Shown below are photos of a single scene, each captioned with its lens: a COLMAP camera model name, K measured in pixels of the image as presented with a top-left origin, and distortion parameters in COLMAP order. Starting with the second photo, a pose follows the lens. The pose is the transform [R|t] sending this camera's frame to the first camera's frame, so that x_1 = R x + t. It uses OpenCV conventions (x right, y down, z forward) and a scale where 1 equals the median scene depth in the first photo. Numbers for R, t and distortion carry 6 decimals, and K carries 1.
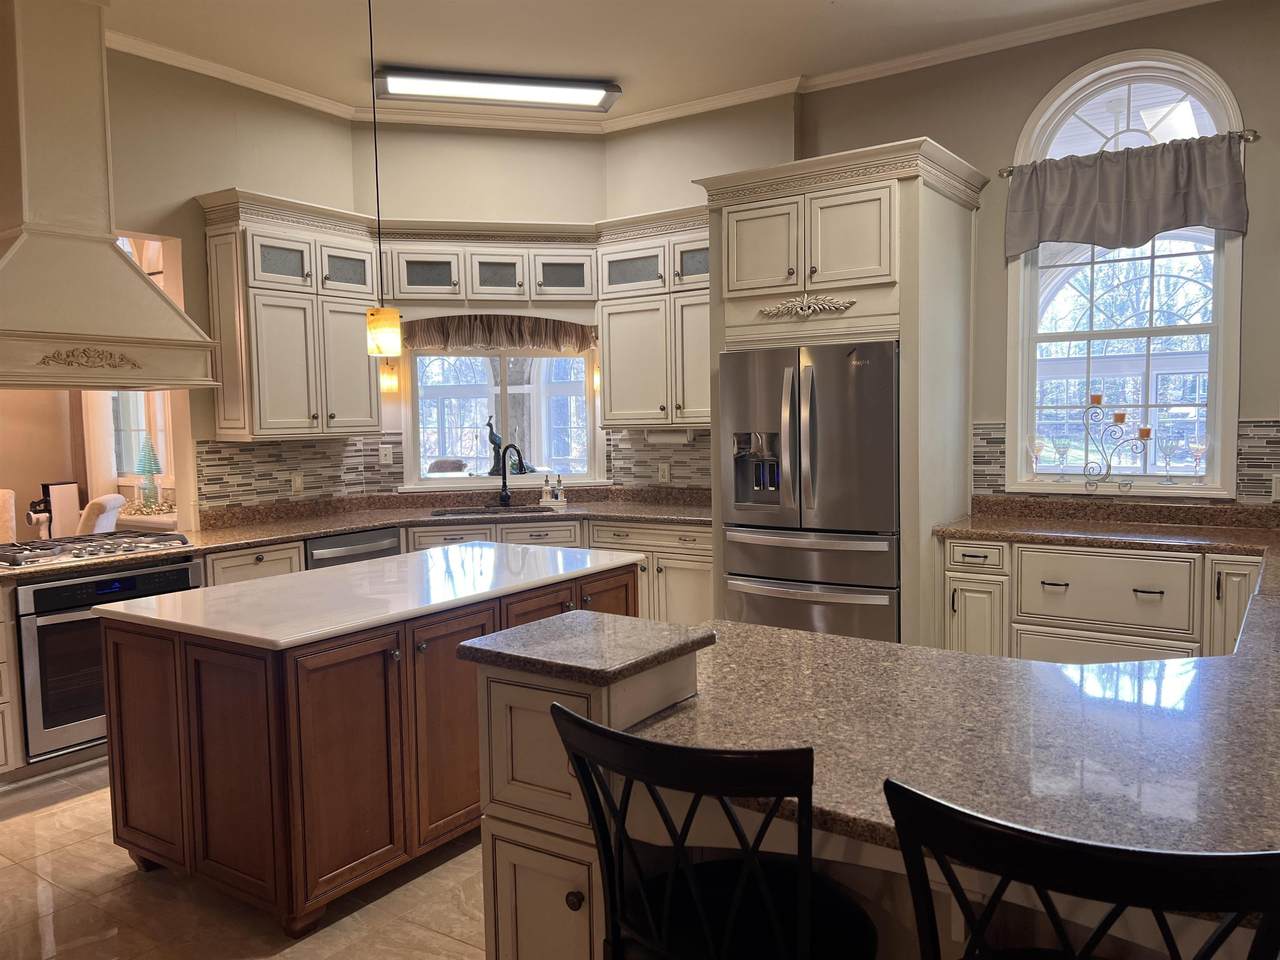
lens RADIAL K [[958.3, 0, 645.3], [0, 958.3, 491.2], [0, 0, 1]] dist [0.079985, -0.108571]
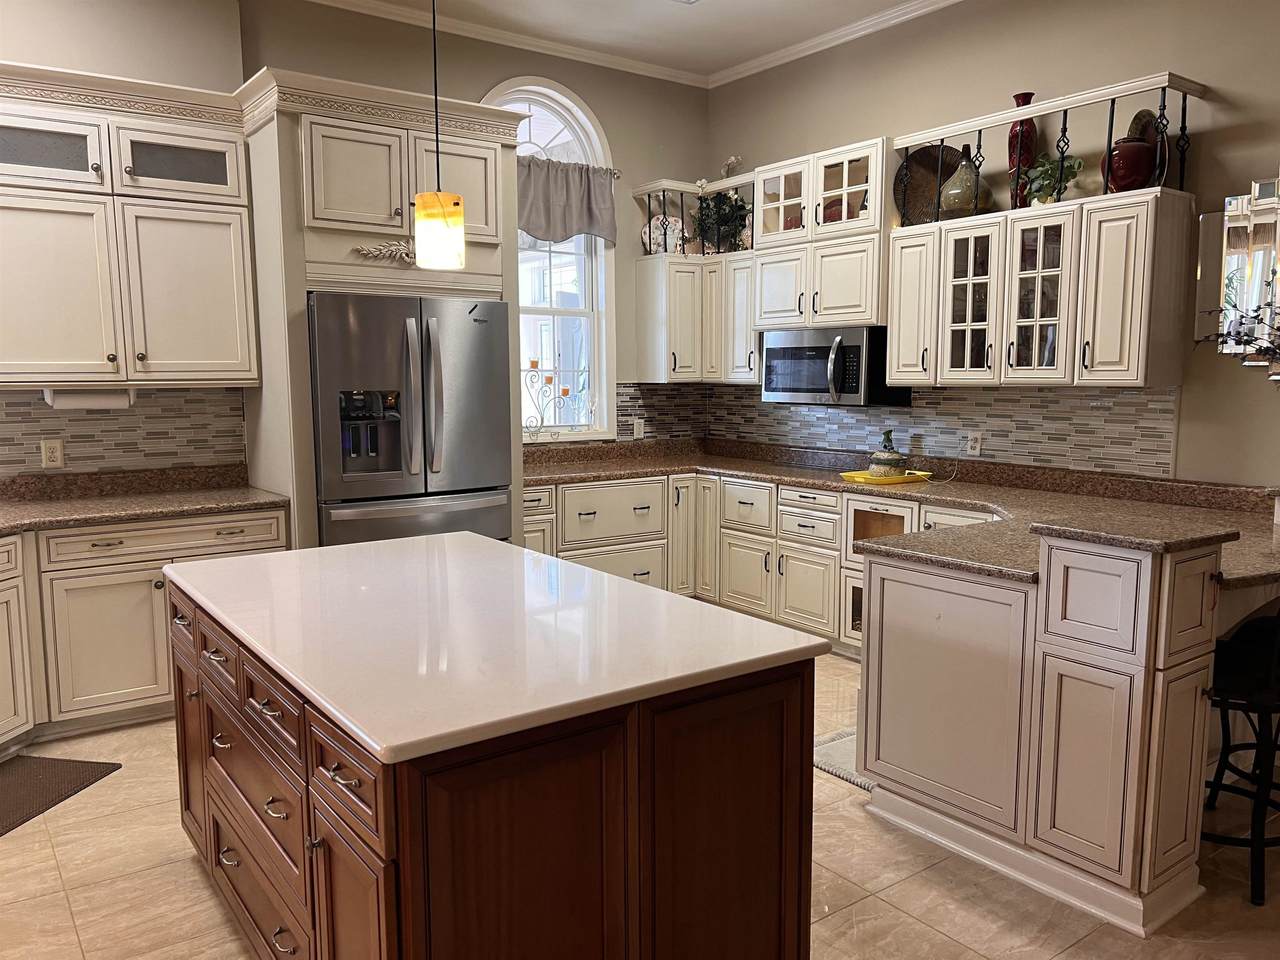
lens RADIAL K [[958.3, 0, 645.3], [0, 958.3, 491.2], [0, 0, 1]] dist [0.079985, -0.108571]
pose [[0.329572, -0.098341, 0.938995, -0.520975], [0.070888, 0.994331, 0.079255, -0.018220], [-0.941465, 0.040443, 0.334675, 0.390745]]
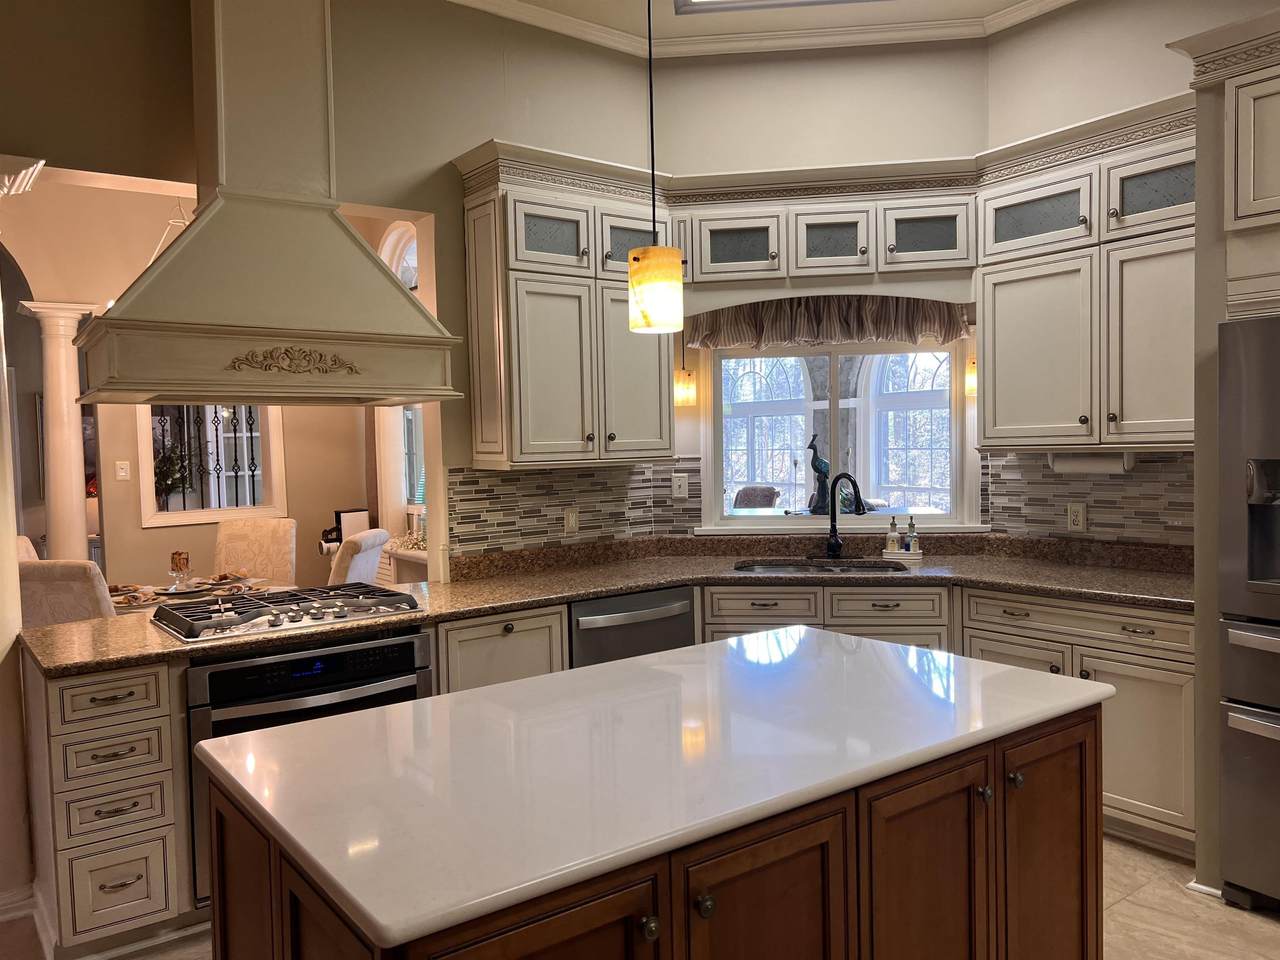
lens RADIAL K [[958.3, 0, 645.3], [0, 958.3, 491.2], [0, 0, 1]] dist [0.079985, -0.108571]
pose [[0.949601, 0.012027, -0.313231, -0.057392], [-0.018669, 0.999660, -0.018213, -0.020204], [0.312905, 0.023143, 0.949502, 0.274960]]
